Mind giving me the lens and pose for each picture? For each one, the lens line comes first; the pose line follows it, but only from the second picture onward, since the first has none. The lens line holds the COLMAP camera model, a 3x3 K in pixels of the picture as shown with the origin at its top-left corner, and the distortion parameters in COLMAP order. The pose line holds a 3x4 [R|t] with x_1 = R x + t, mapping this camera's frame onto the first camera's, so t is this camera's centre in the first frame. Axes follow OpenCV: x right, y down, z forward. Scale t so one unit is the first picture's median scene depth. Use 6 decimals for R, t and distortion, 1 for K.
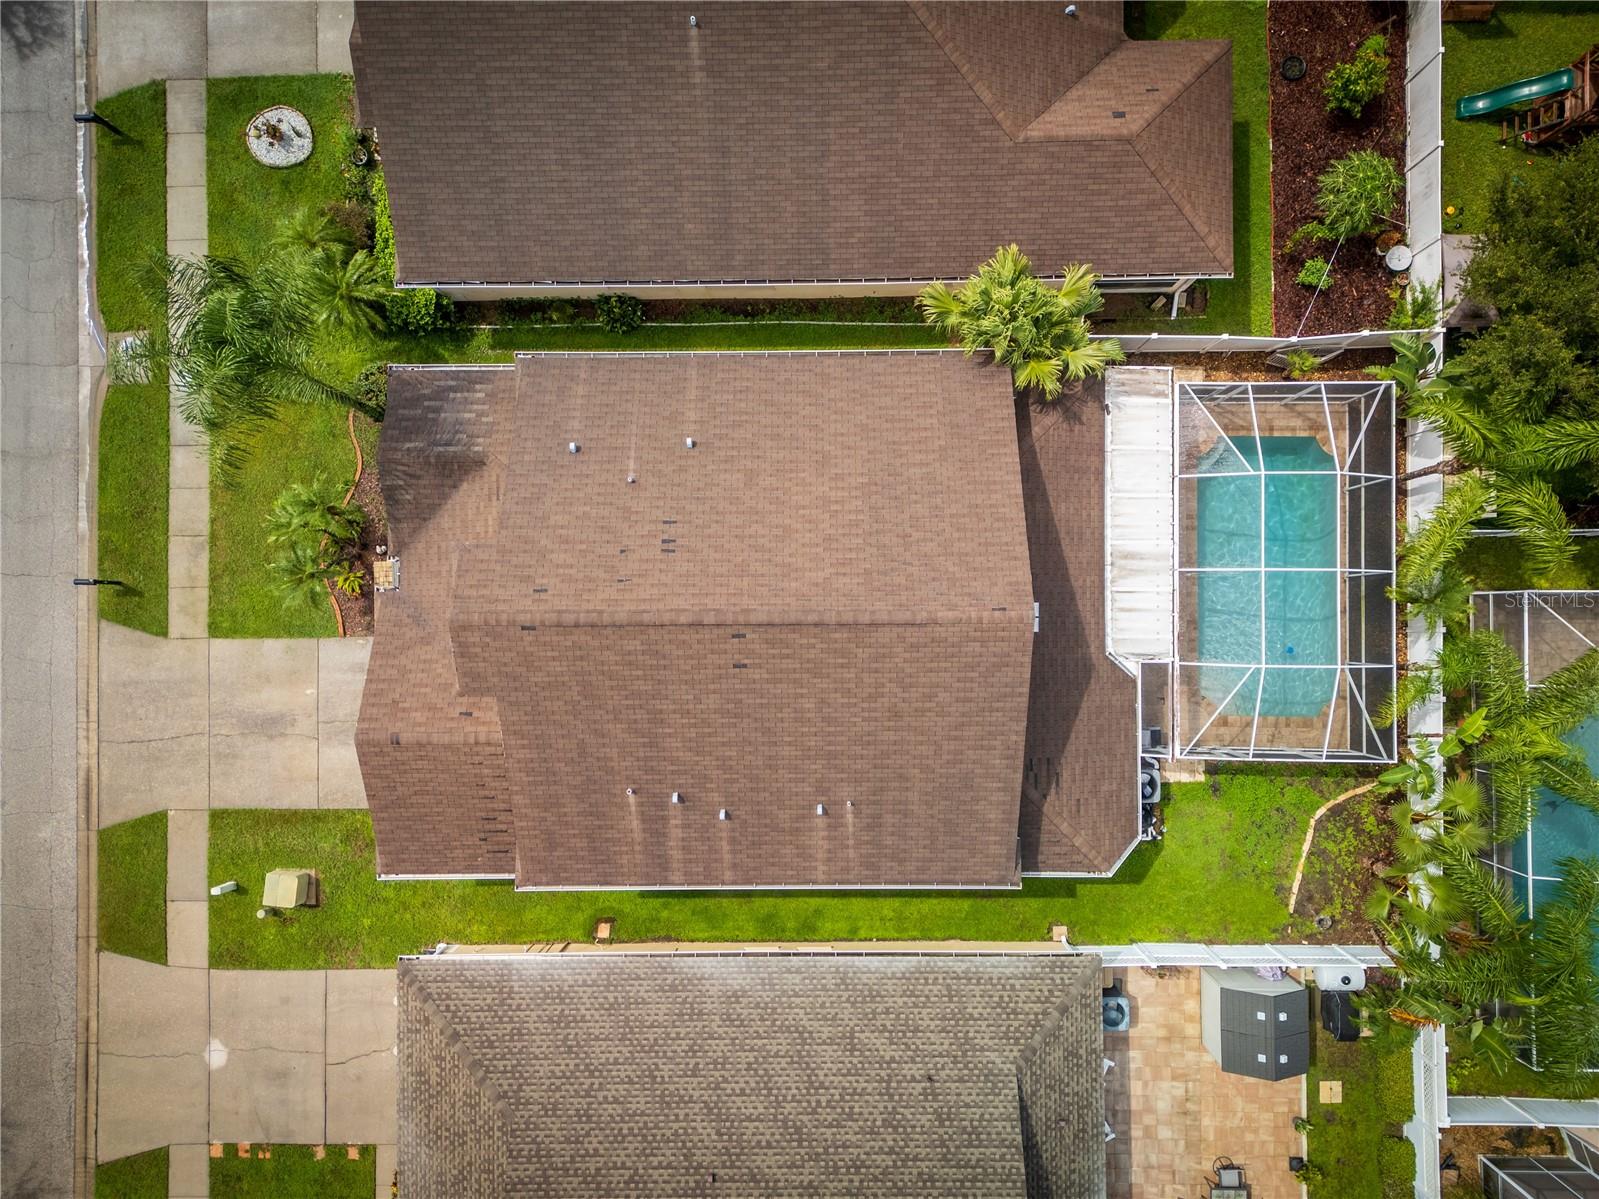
lens RADIAL K [[1149.2, 0, 799.5], [0, 1149.2, 599.5], [0, 0, 1]] dist [0.031642, -0.002675]
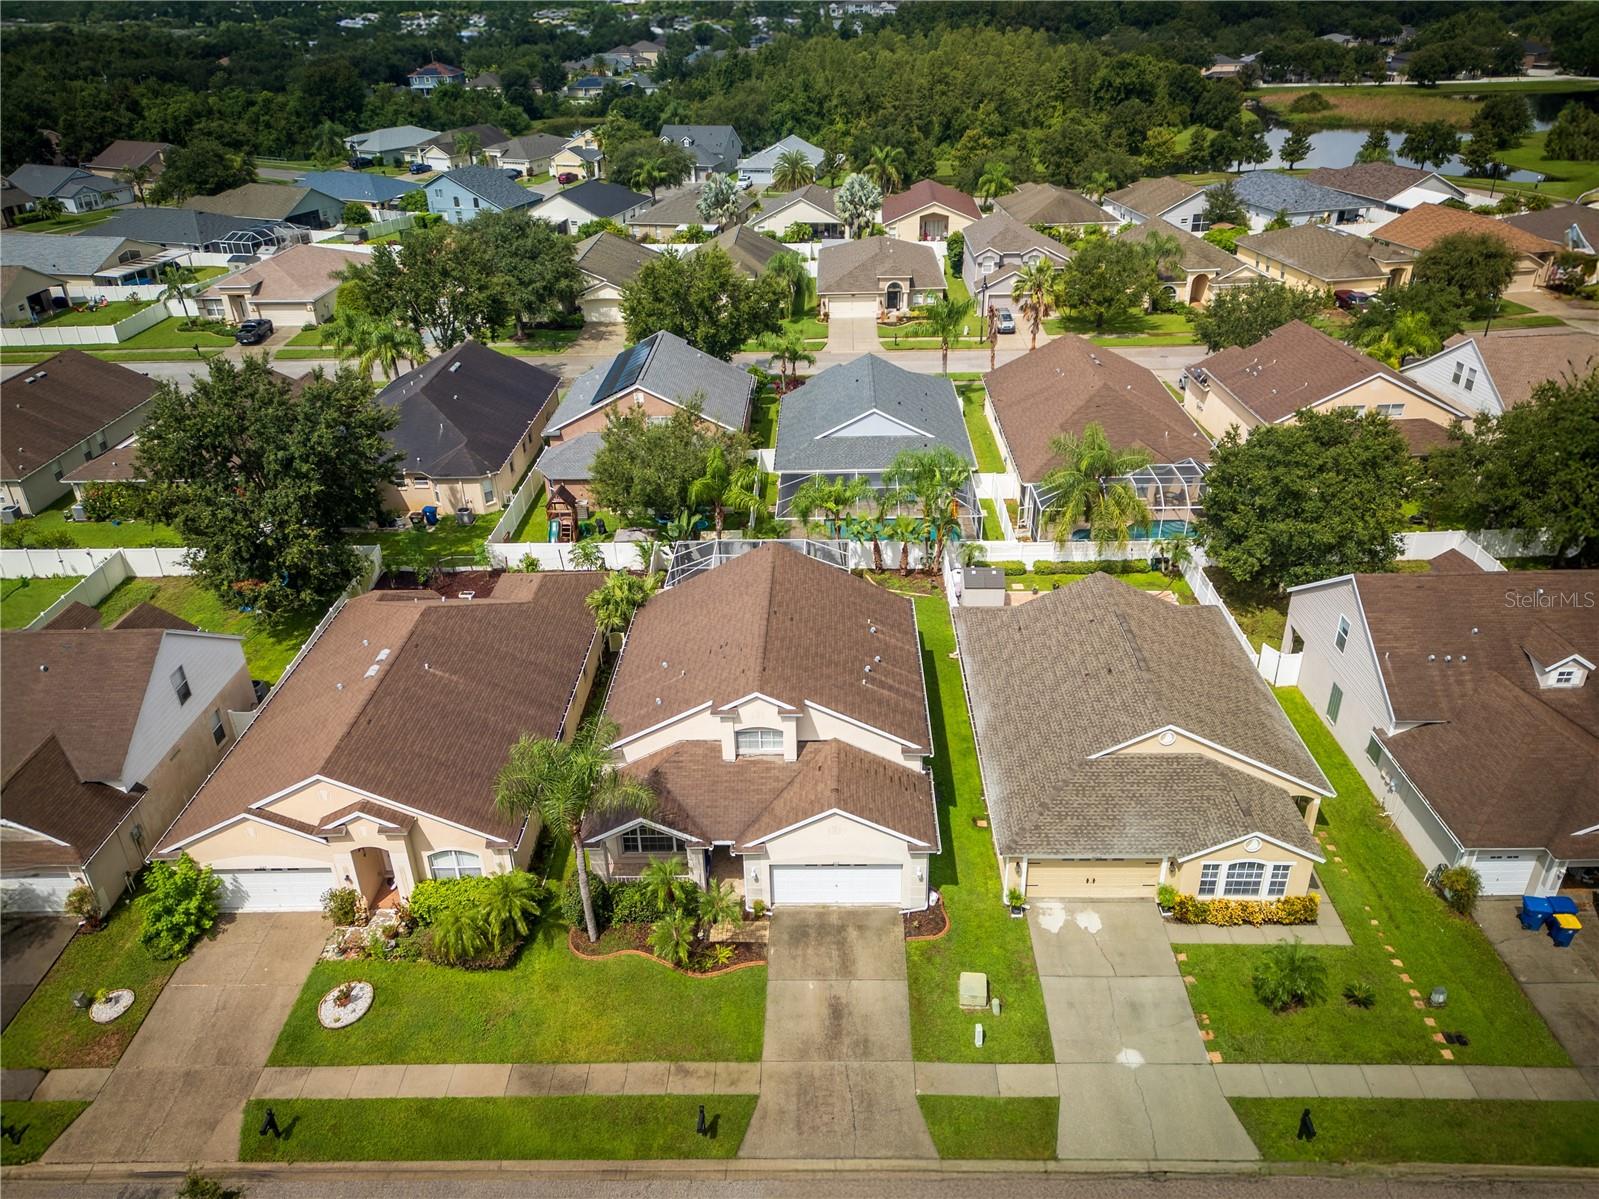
lens RADIAL K [[1149.2, 0, 799.5], [0, 1149.2, 599.5], [0, 0, 1]] dist [0.031642, -0.002675]
pose [[0.035994, -0.456959, 0.888759, -1.302695], [0.999315, 0.008770, -0.035963, 0.106703], [0.008639, 0.889445, 0.456961, 0.089818]]
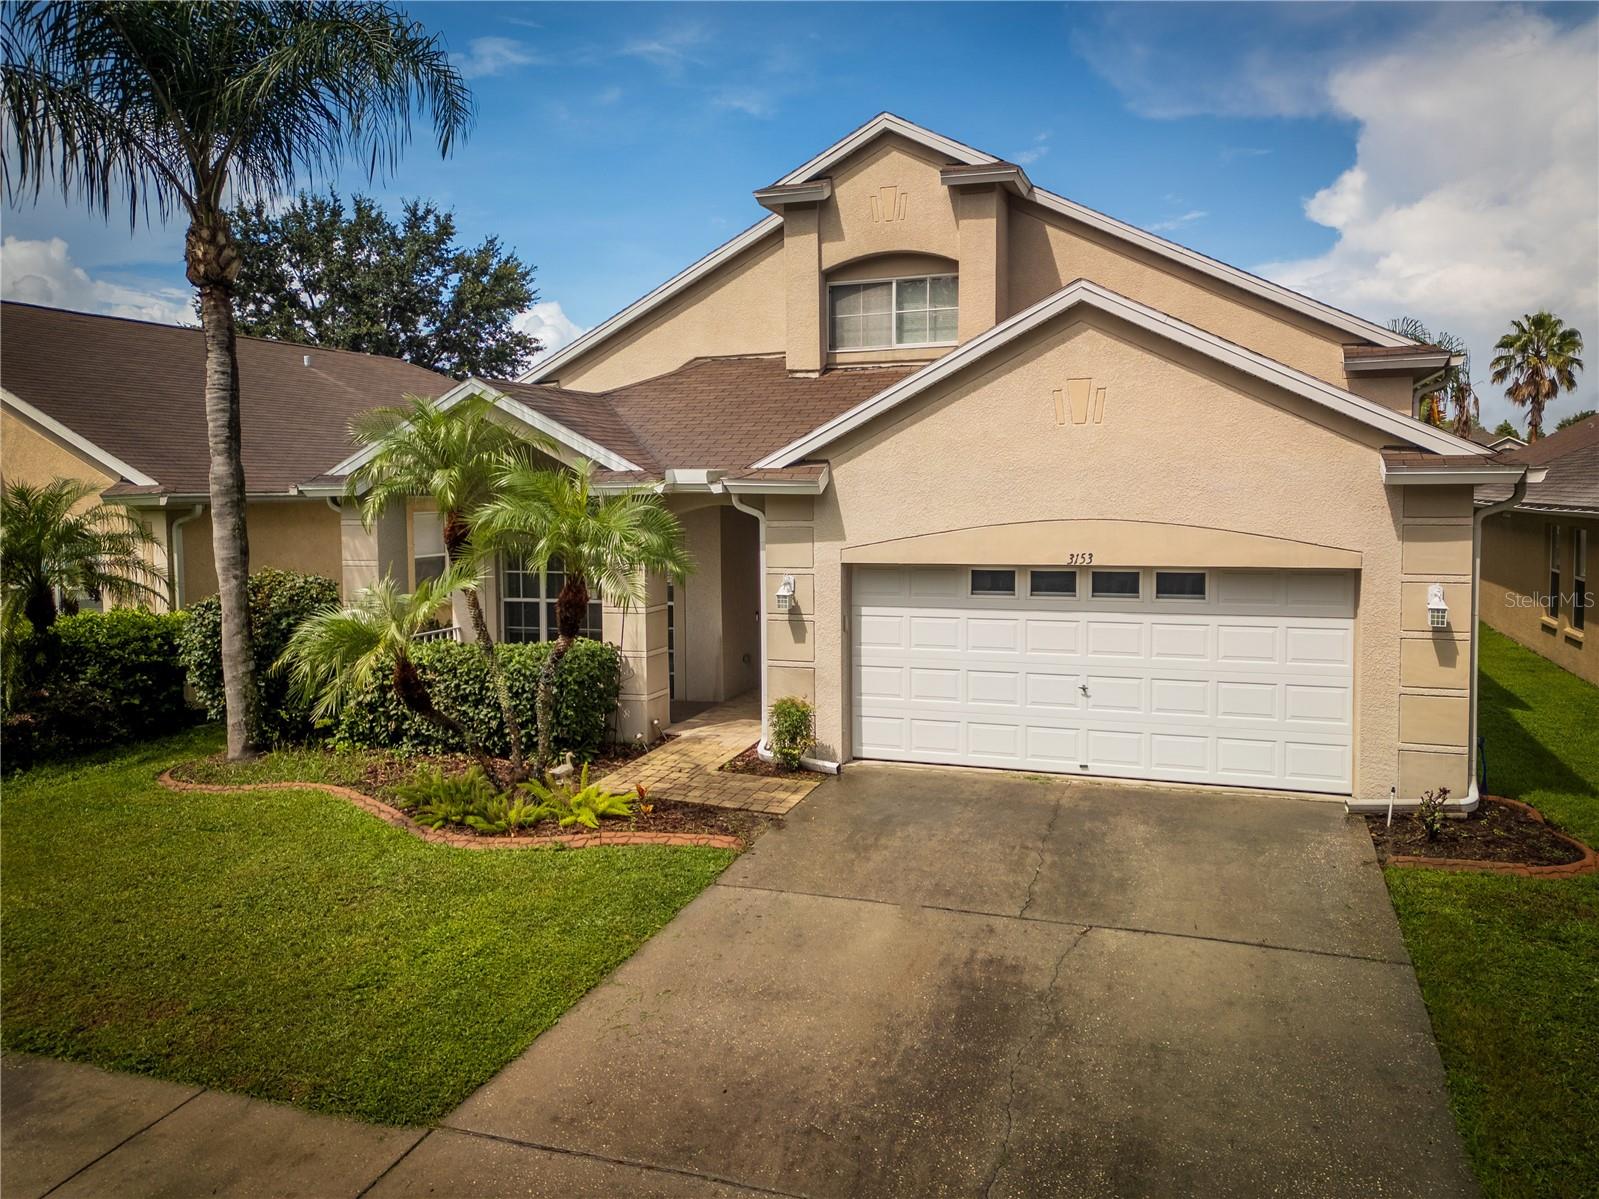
lens RADIAL K [[1160.9, 0, 837.9], [0, 1160.9, 575.8], [0, 0, 1]] dist [0.040091, -0.003452]
pose [[0.335196, -0.046213, 0.941014, -0.655118], [0.942133, 0.022066, -0.334511, 0.150223], [-0.005306, 0.998688, 0.050935, 0.909993]]
